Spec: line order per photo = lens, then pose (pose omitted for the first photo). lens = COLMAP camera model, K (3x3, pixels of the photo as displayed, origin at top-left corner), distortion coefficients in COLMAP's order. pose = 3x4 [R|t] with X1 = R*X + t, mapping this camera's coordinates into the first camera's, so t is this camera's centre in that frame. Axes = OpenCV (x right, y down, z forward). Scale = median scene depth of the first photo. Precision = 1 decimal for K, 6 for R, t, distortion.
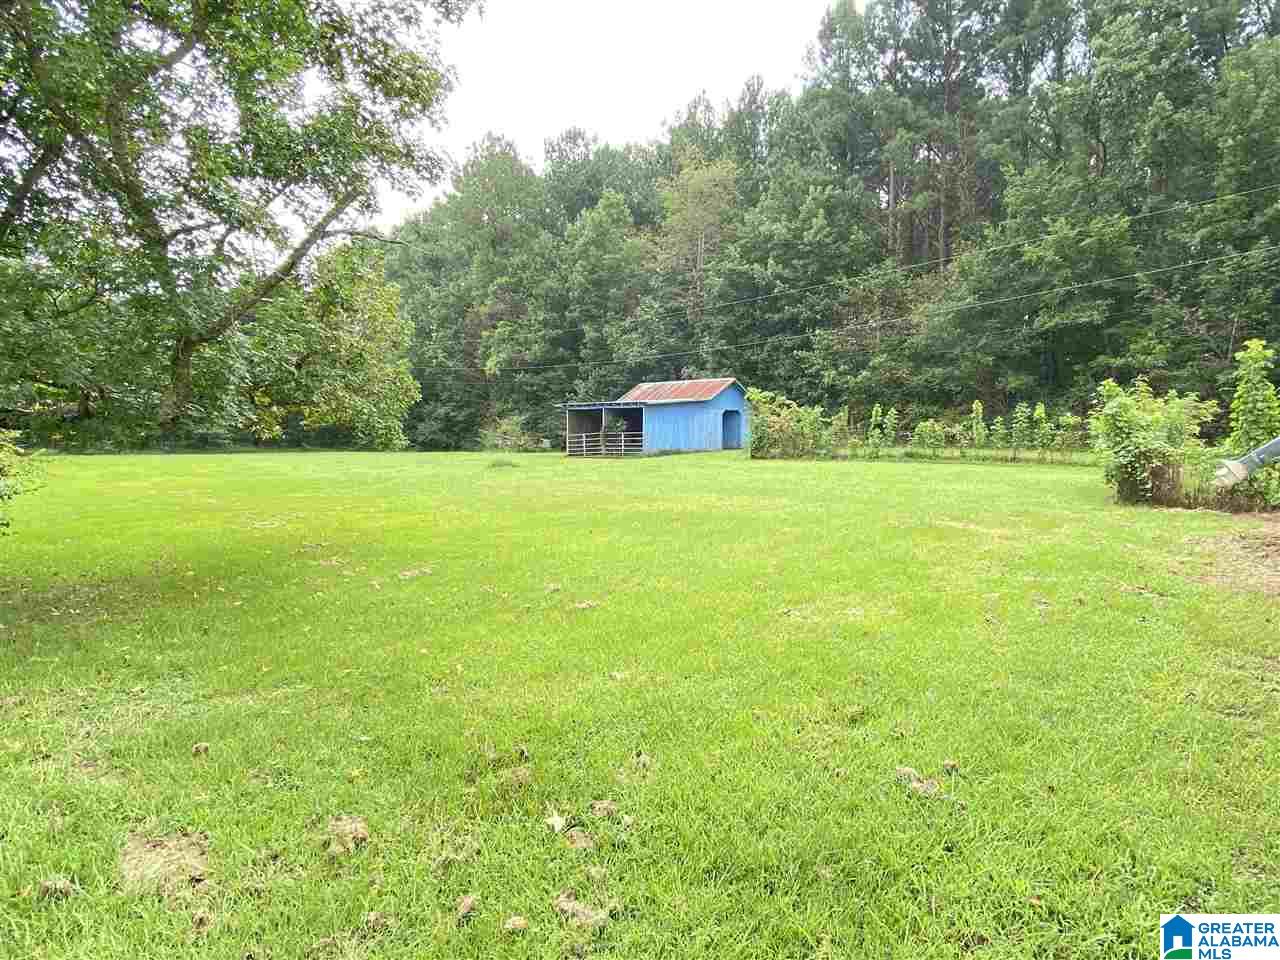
lens RADIAL K [[706.9, 0, 640.0], [0, 706.9, 480.0], [0, 0, 1]] dist [0.000086, -0.000005]
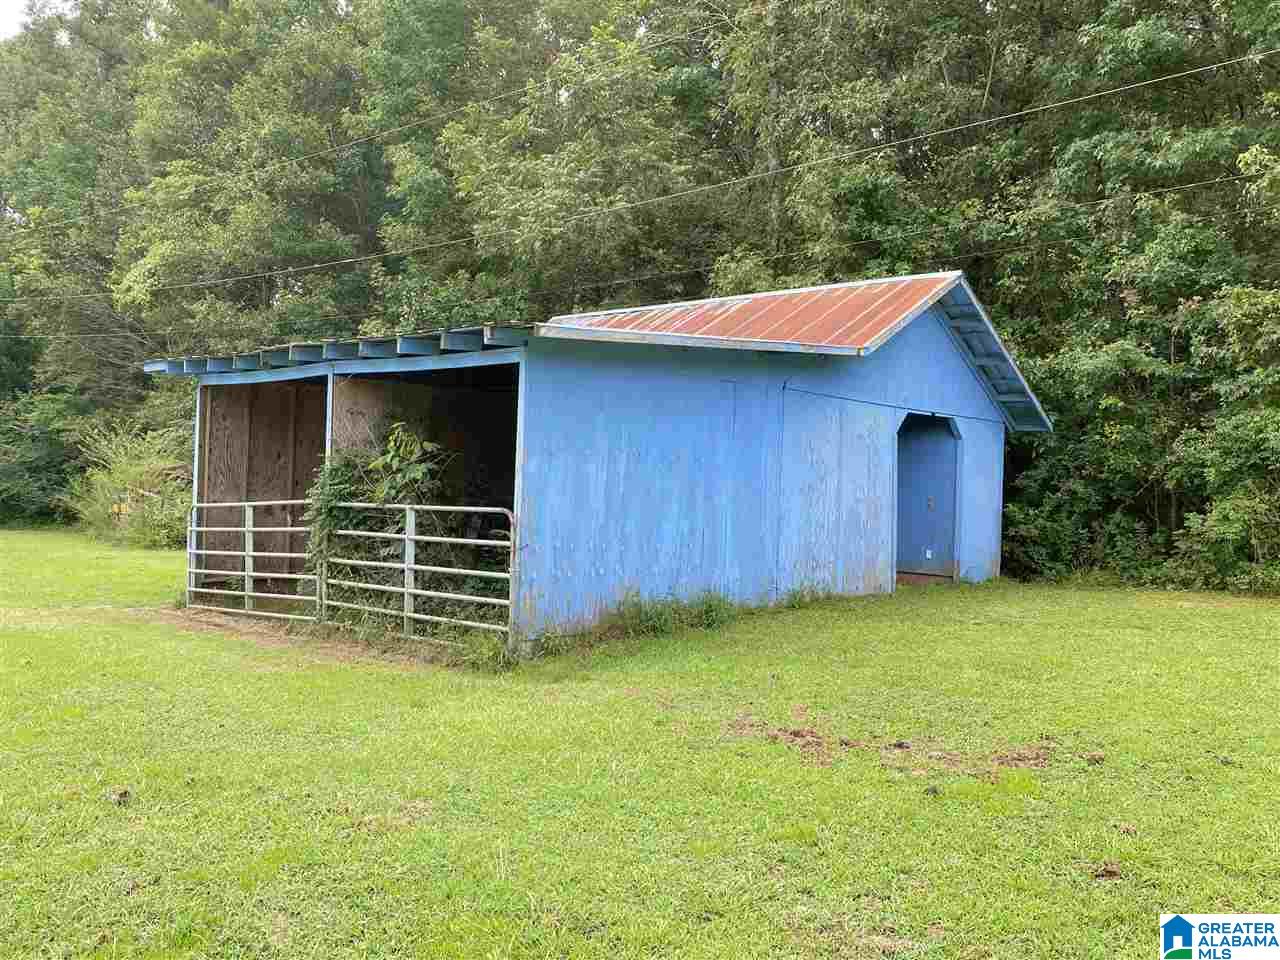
lens RADIAL K [[1084.3, 0, 640.0], [0, 1084.3, 480.0], [0, 0, 1]] dist [-0.000346, -0.000154]
pose [[0.998842, 0.031053, 0.036752, 0.019704], [-0.028360, 0.997026, -0.071654, -0.046698], [-0.038868, 0.070529, 0.996752, 0.615315]]
